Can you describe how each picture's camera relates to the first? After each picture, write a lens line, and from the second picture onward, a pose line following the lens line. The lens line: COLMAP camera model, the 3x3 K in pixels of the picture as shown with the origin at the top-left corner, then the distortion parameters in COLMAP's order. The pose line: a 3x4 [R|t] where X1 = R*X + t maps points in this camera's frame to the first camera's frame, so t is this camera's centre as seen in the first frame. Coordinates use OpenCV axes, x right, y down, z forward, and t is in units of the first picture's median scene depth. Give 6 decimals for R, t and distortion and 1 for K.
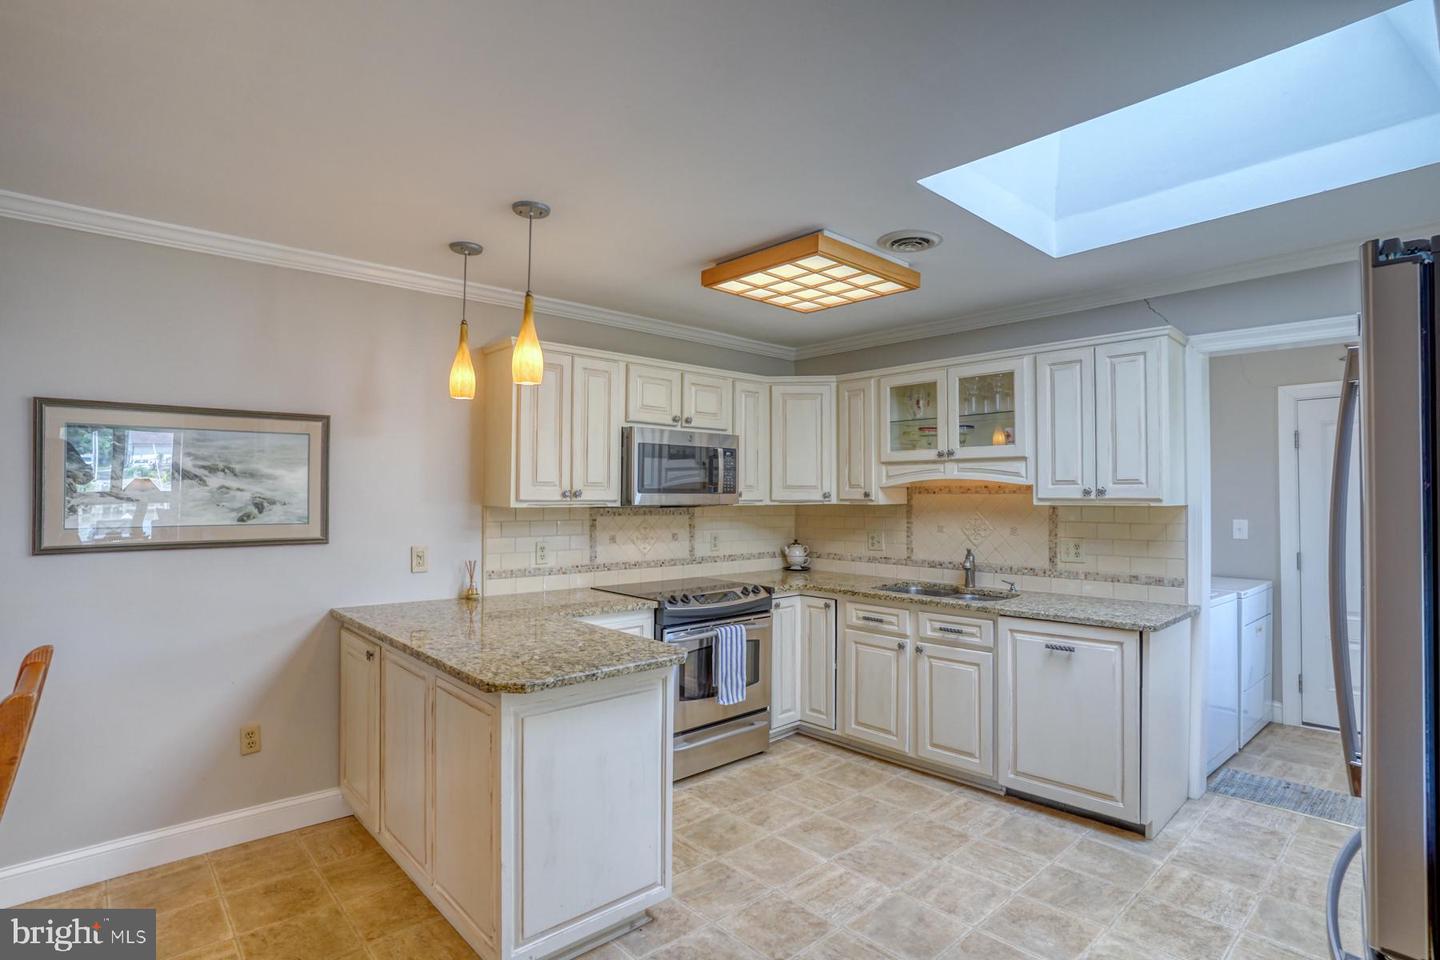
lens RADIAL K [[719.8, 0, 745.9], [0, 719.8, 473.2], [0, 0, 1]] dist [-0.080638, 0.040073]
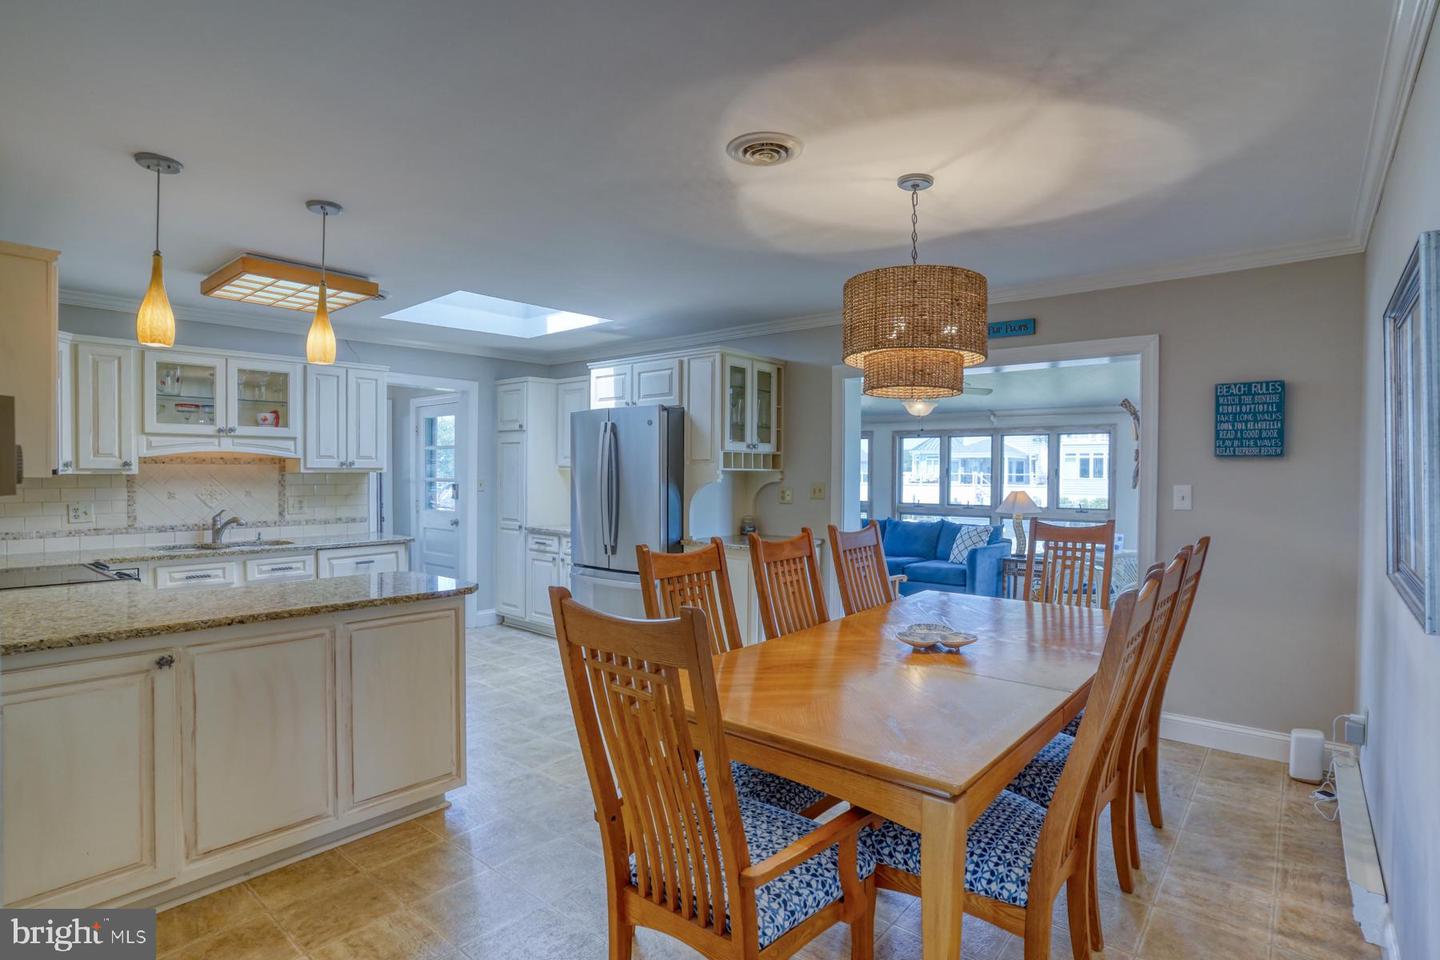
lens RADIAL K [[737.0, 0, 685.5], [0, 737.0, 483.2], [0, 0, 1]] dist [-0.113882, 0.064668]
pose [[-0.080038, -0.019087, 0.996609, -0.962429], [-0.032970, 0.999320, 0.016491, 0.016424], [-0.996246, -0.031538, -0.080613, 0.338539]]
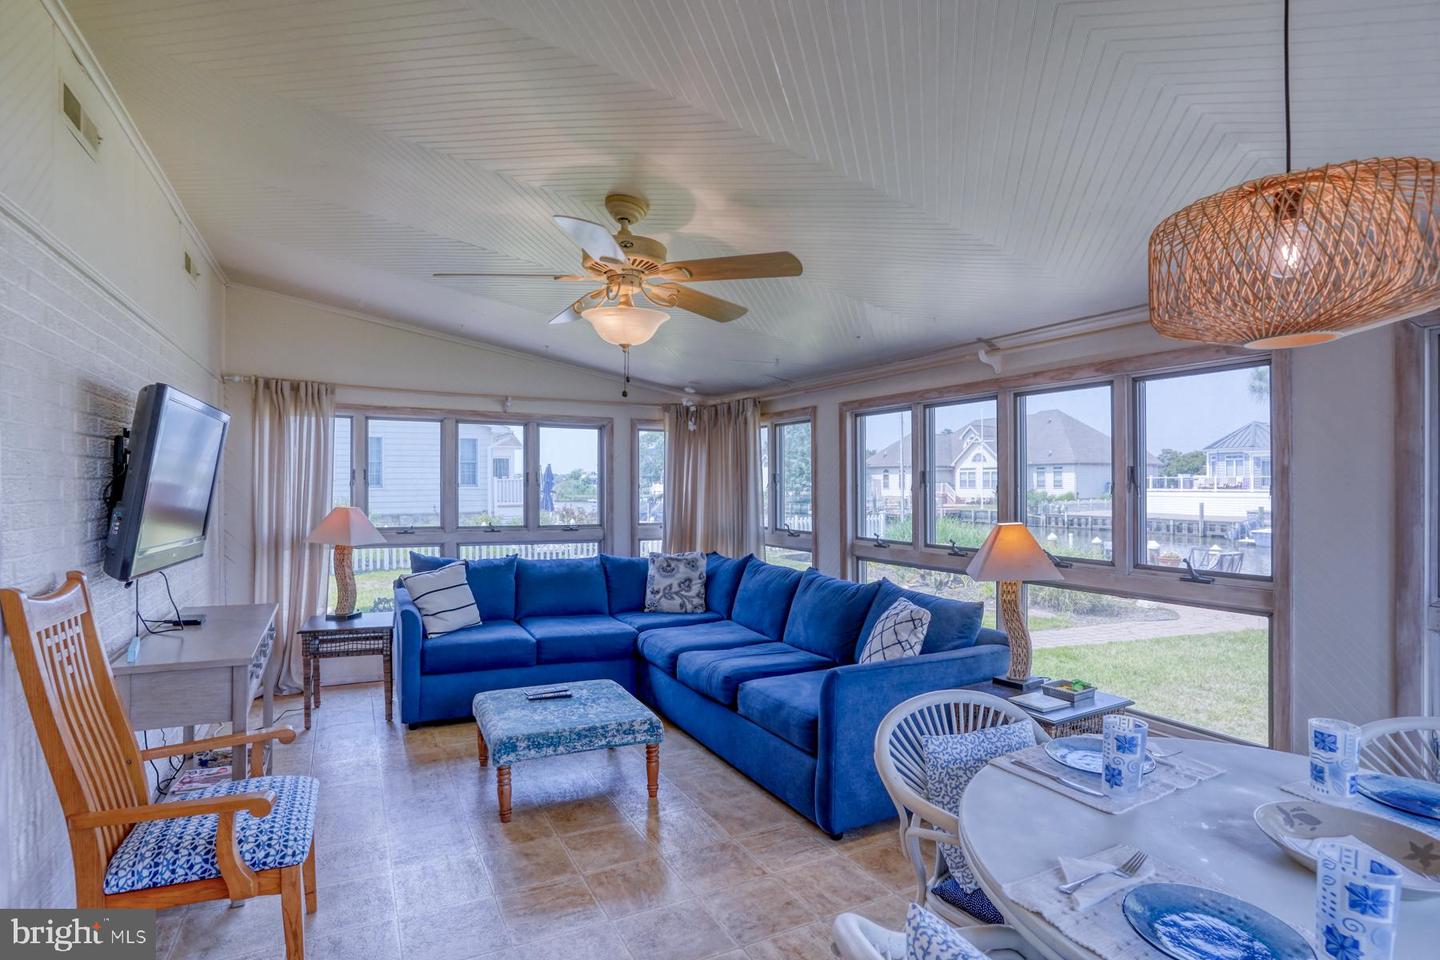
lens RADIAL K [[714.3, 0, 716.1], [0, 714.3, 481.8], [0, 0, 1]] dist [-0.078231, 0.023768]
pose [[0.273043, -0.008642, 0.961963, 0.042948], [-0.017892, 0.999741, 0.014060, -0.009745], [-0.961835, -0.021051, 0.272818, -0.581333]]
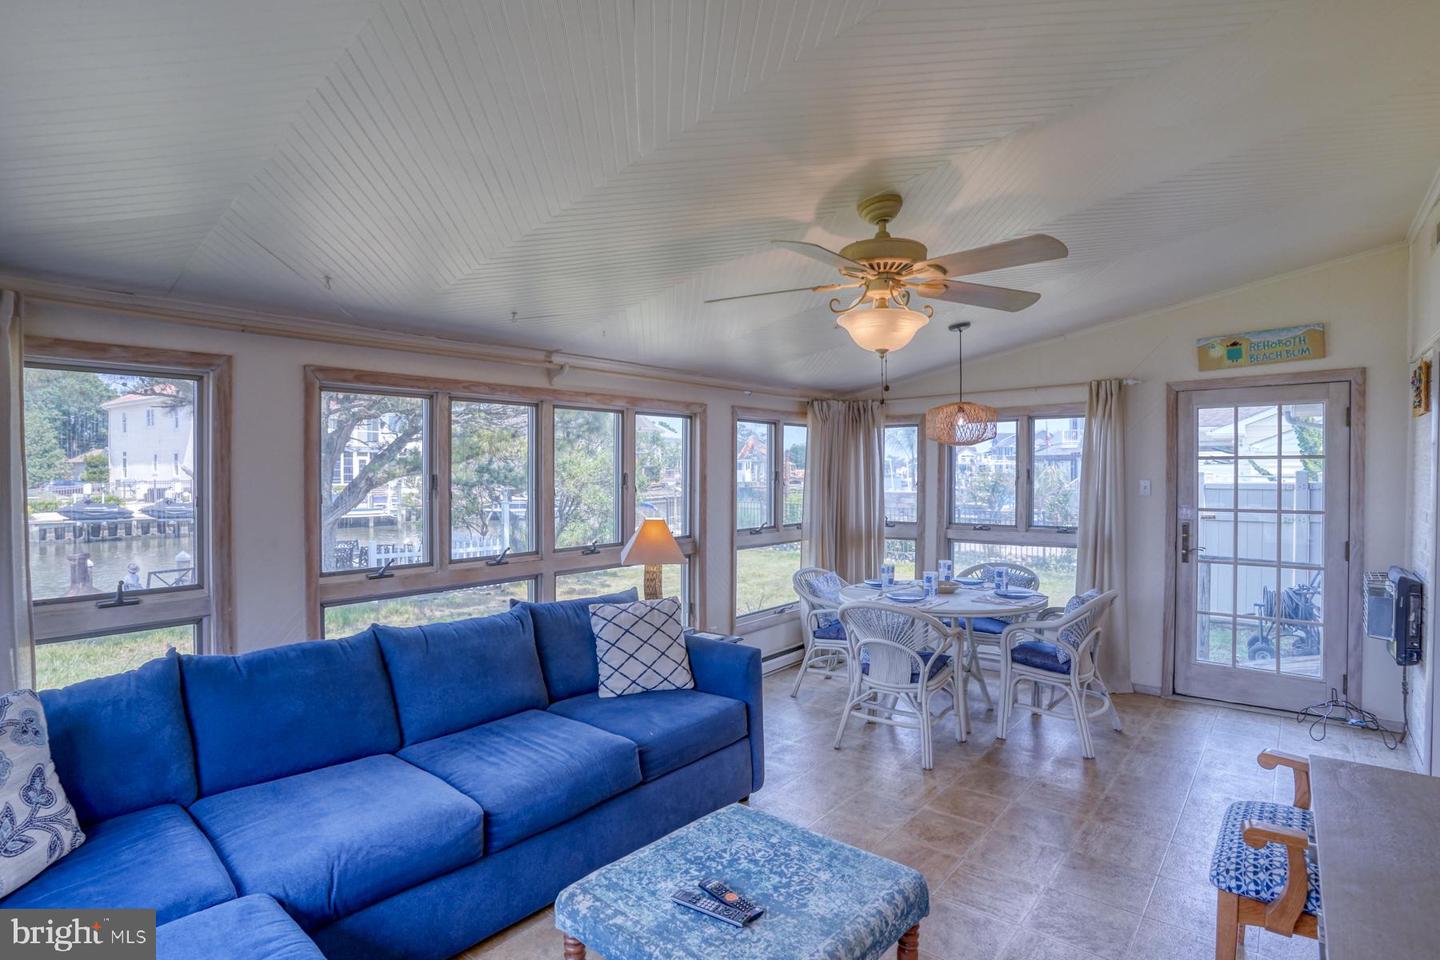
lens RADIAL K [[717.1, 0, 733.7], [0, 717.1, 474.5], [0, 0, 1]] dist [-0.066863, 0.023300]
pose [[-0.993176, -0.007873, -0.116360, 0.856474], [-0.005678, 0.999800, -0.019184, -0.001623], [0.116488, -0.018393, -0.993022, 0.294169]]
